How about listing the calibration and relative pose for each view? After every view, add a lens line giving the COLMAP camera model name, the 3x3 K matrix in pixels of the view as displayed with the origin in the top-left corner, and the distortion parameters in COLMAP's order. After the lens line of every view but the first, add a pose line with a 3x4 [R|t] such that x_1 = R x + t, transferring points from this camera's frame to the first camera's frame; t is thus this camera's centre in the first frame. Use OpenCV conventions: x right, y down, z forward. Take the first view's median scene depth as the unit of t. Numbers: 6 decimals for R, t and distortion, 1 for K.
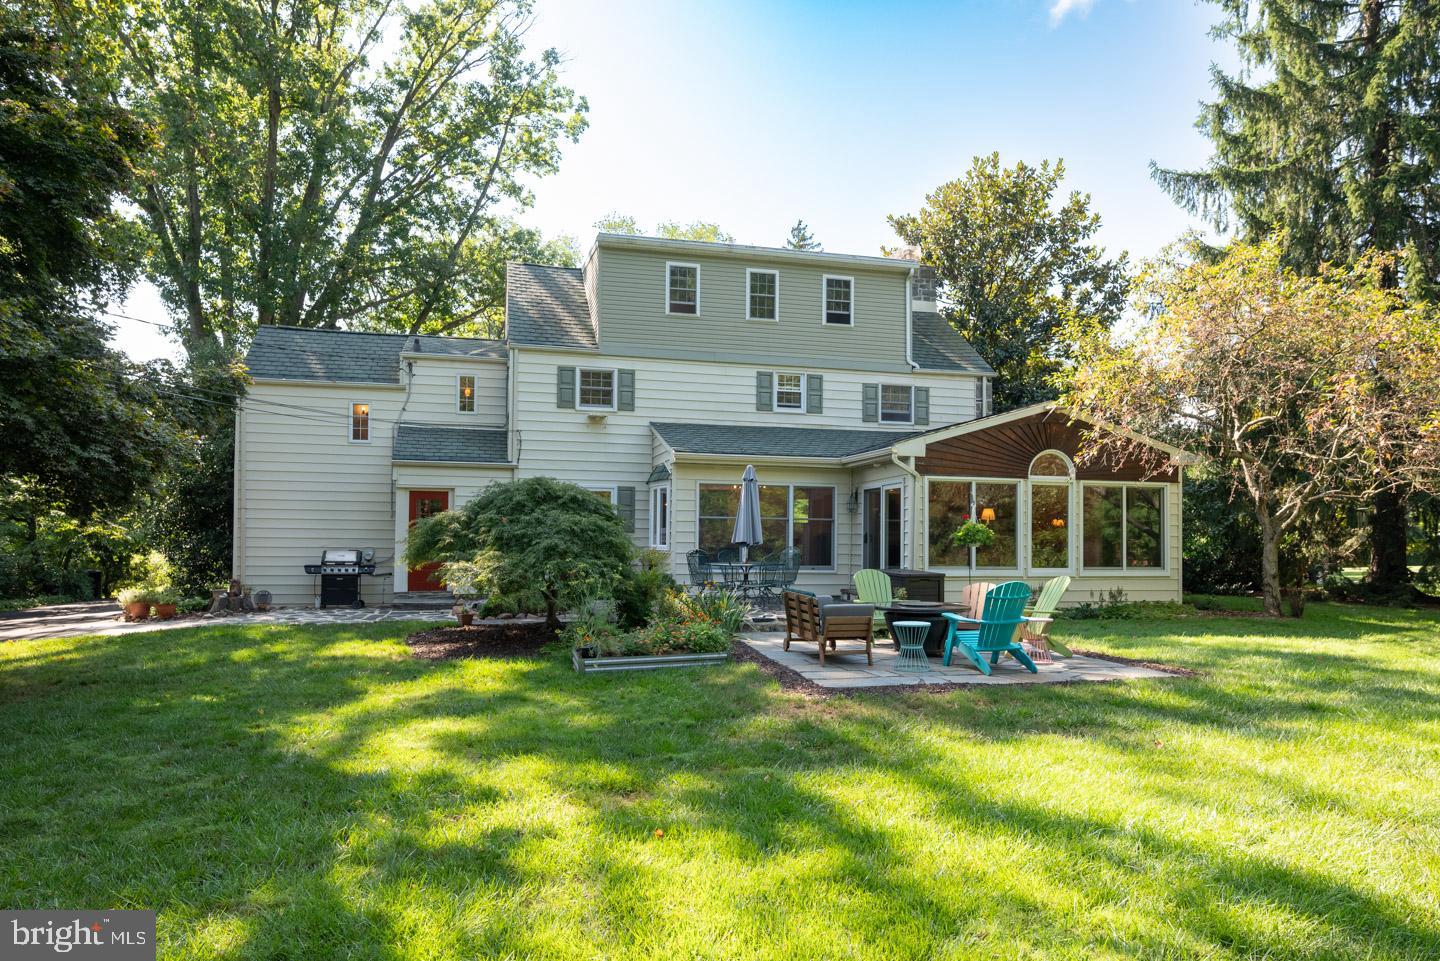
lens RADIAL K [[930.5, 0, 705.4], [0, 930.5, 529.7], [0, 0, 1]] dist [-0.007419, 0.001081]
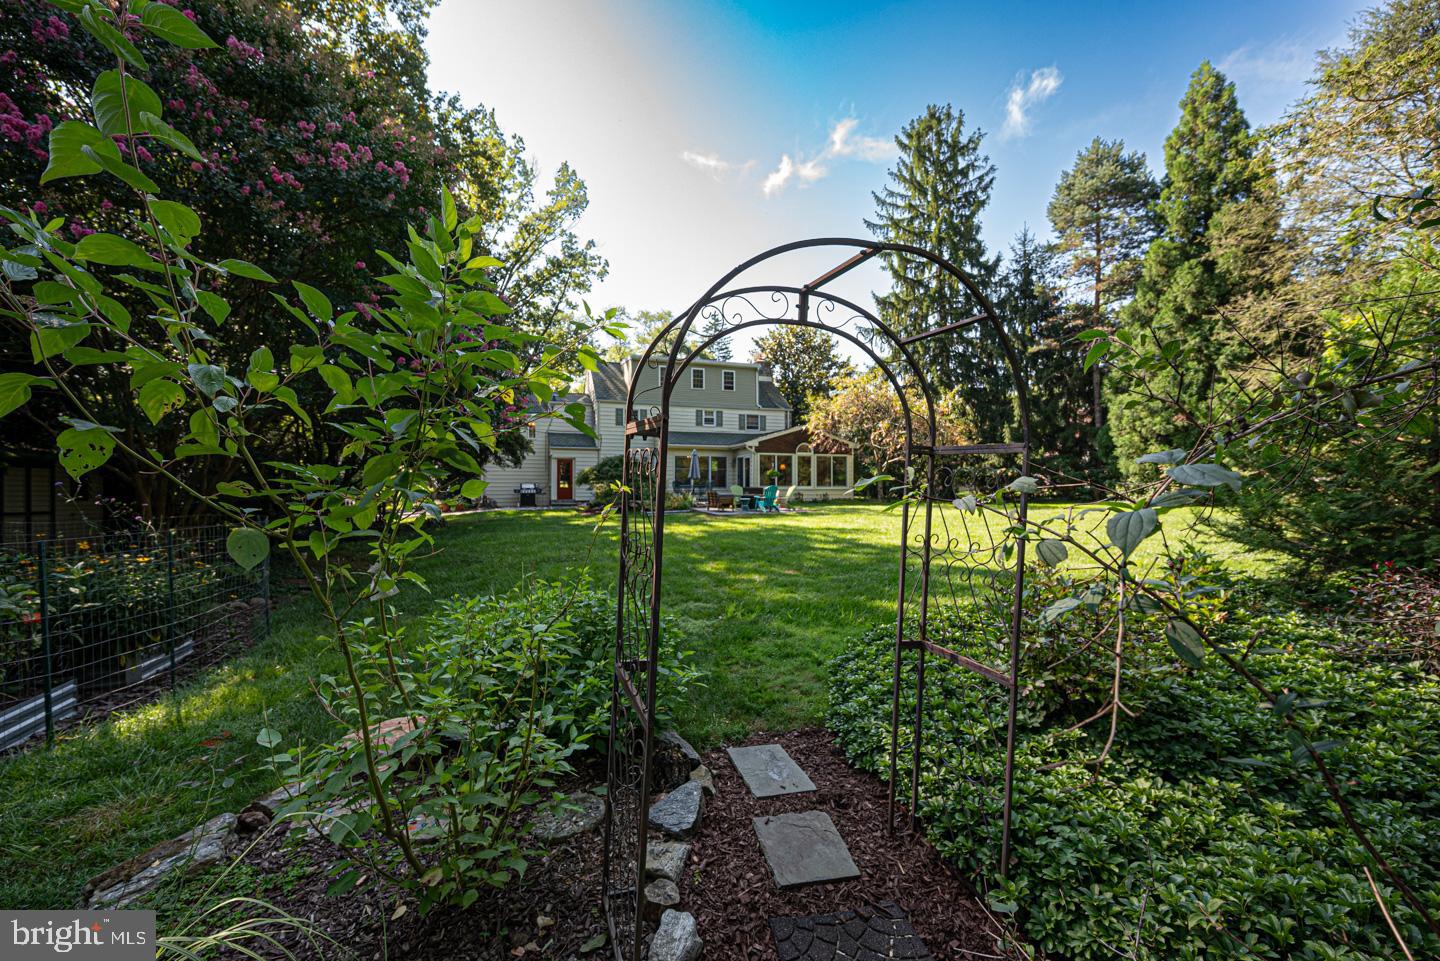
lens RADIAL K [[589.6, 0, 717.5], [0, 589.6, 480.9], [0, 0, 1]] dist [-0.000190, 0.001011]
pose [[0.995226, -0.011220, 0.096955, -0.042031], [0.010785, 0.999929, 0.005004, 0.011527], [-0.097004, -0.003935, 0.995276, -0.565700]]
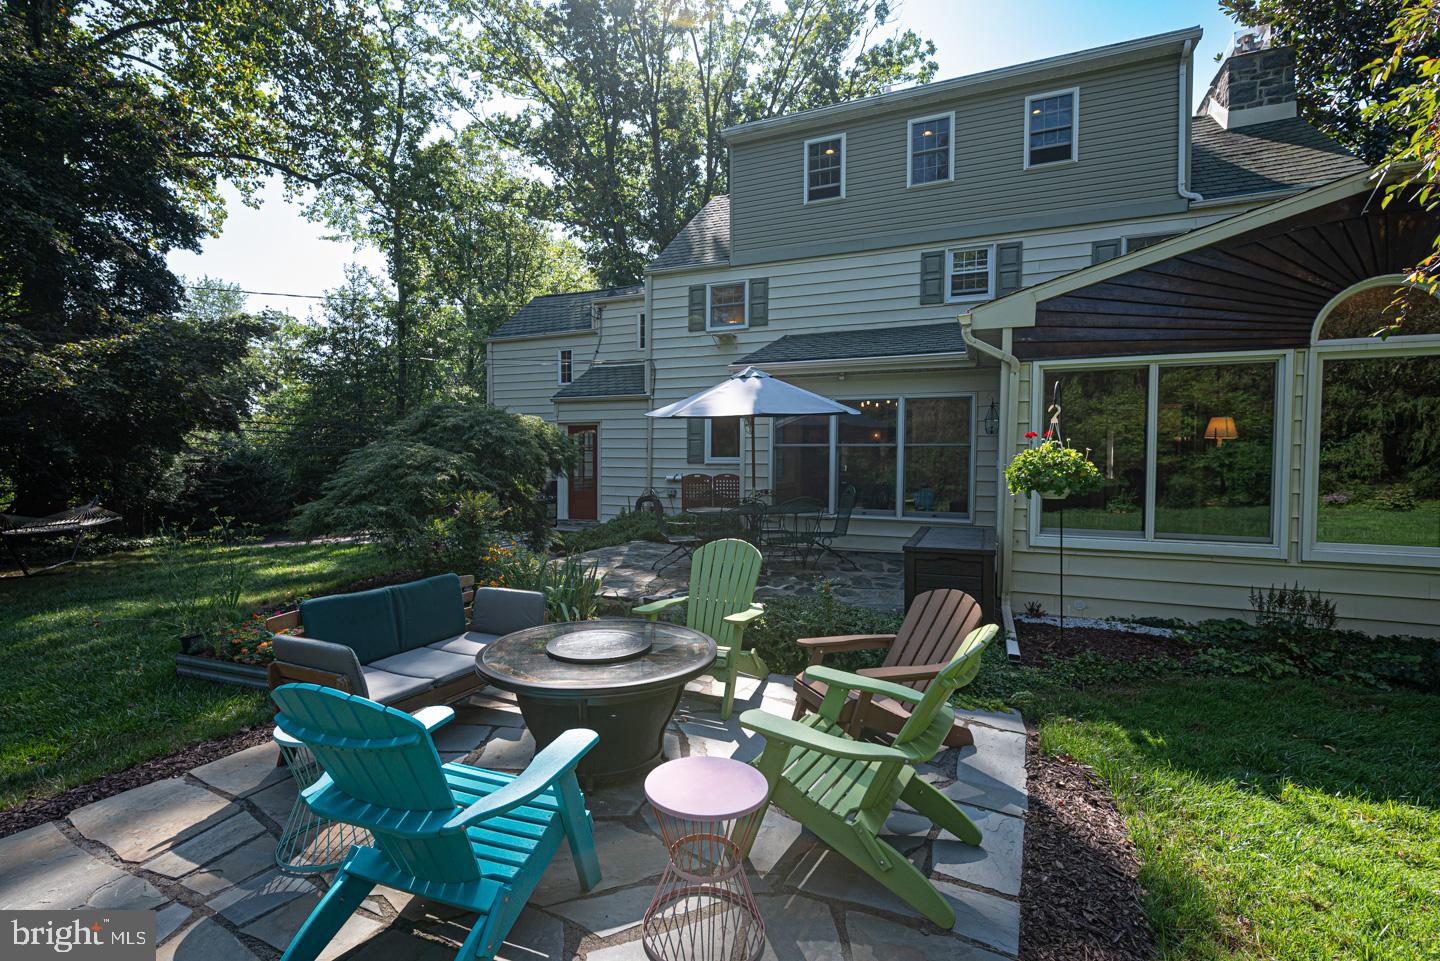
lens RADIAL K [[673.4, 0, 678.9], [0, 673.4, 485.3], [0, 0, 1]] dist [-0.000389, -0.000444]
pose [[0.784192, 0.017761, -0.620264, 0.246725], [0.007484, 0.999247, 0.038075, -0.001783], [0.620473, -0.034500, 0.783469, 0.435687]]
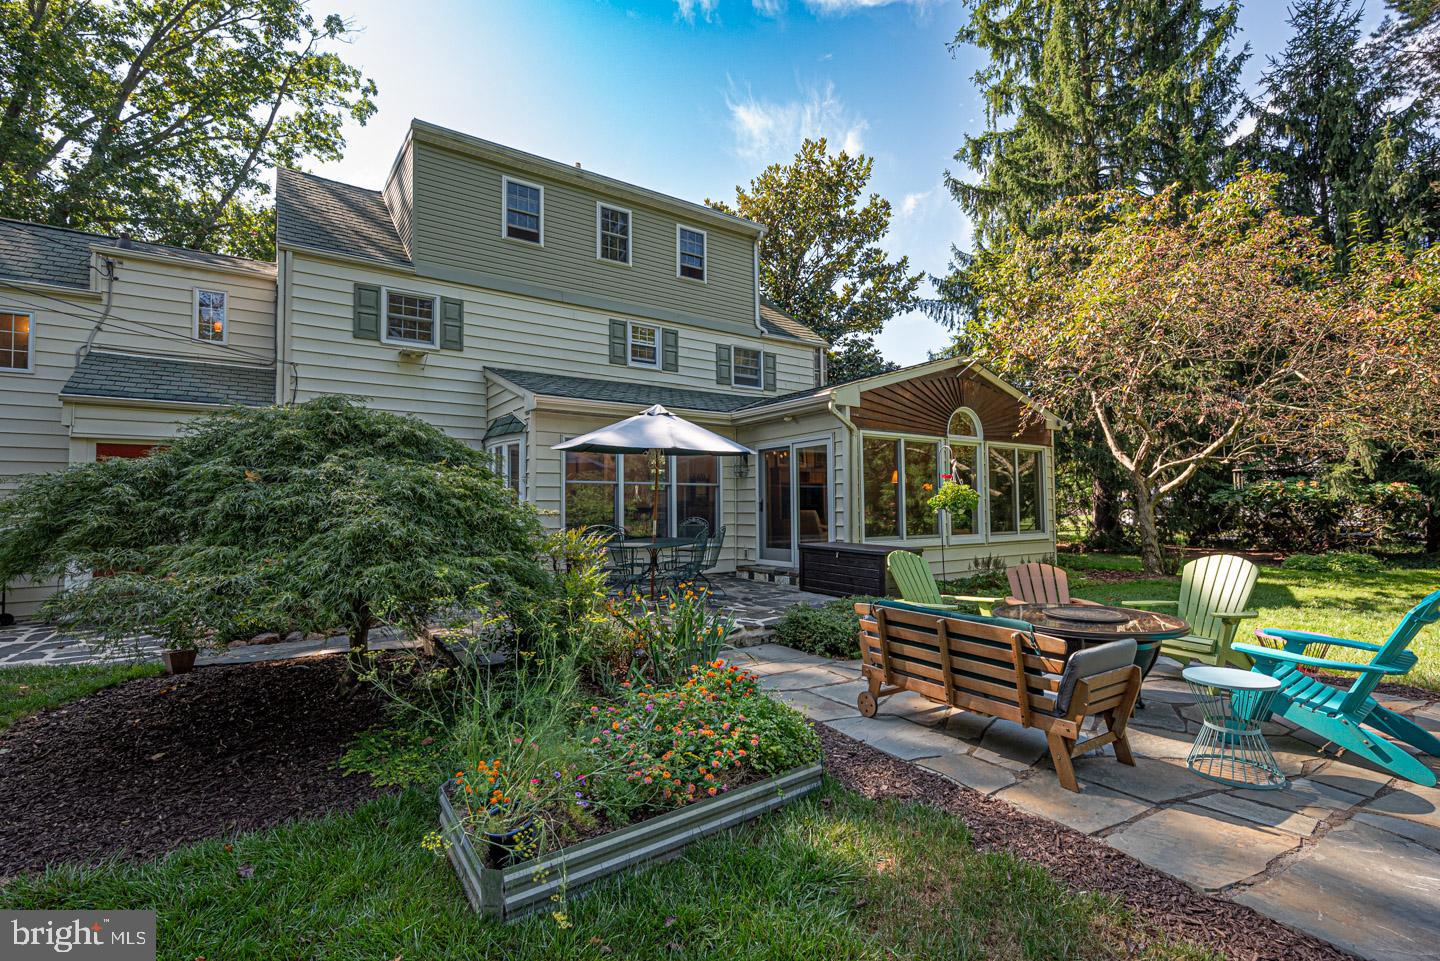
lens RADIAL K [[656.7, 0, 722.6], [0, 656.7, 486.5], [0, 0, 1]] dist [-0.001220, 0.000759]
pose [[0.930485, -0.003775, 0.366311, -0.073752], [0.012001, 0.999724, -0.020180, 0.002648], [-0.366134, 0.023173, 0.930274, 0.385462]]
